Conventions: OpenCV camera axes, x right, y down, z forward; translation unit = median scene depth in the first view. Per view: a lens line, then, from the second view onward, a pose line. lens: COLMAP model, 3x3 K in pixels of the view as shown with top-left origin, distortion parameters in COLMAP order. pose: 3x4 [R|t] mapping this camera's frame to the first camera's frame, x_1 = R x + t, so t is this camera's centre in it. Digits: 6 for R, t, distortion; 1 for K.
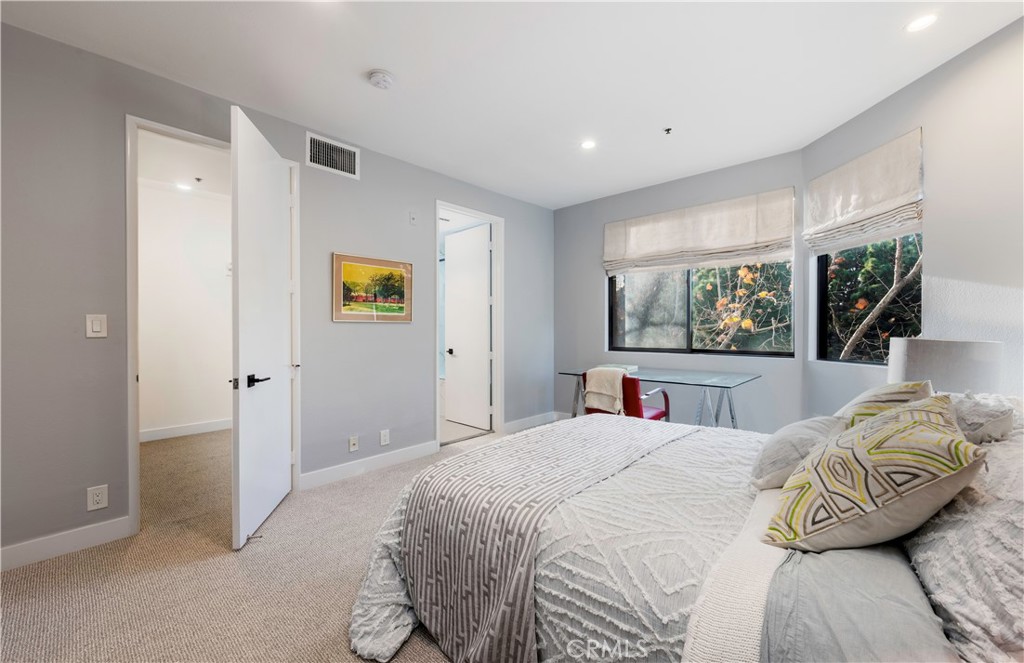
lens RADIAL K [[407.2, 0, 519.2], [0, 407.2, 338.0], [0, 0, 1]] dist [-0.002862, -0.000363]
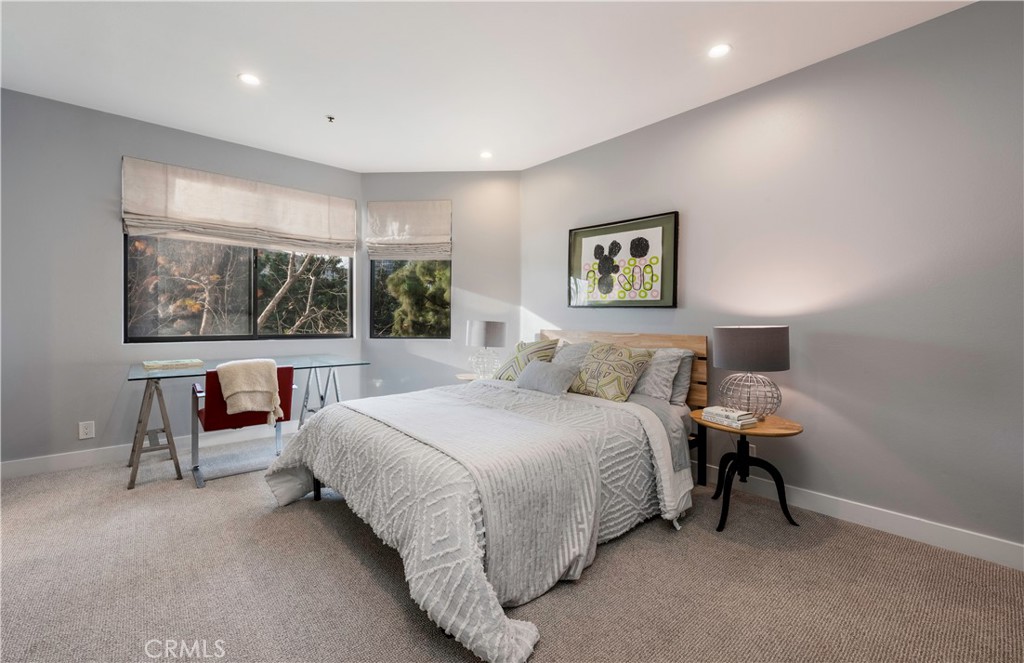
lens RADIAL K [[425.8, 0, 506.7], [0, 425.8, 325.8], [0, 0, 1]] dist [-0.010214, -0.000092]
pose [[0.112515, -0.014726, 0.993541, -0.573010], [0.009867, 0.999857, 0.013702, -0.001461], [-0.993601, 0.008261, 0.112644, 0.394251]]
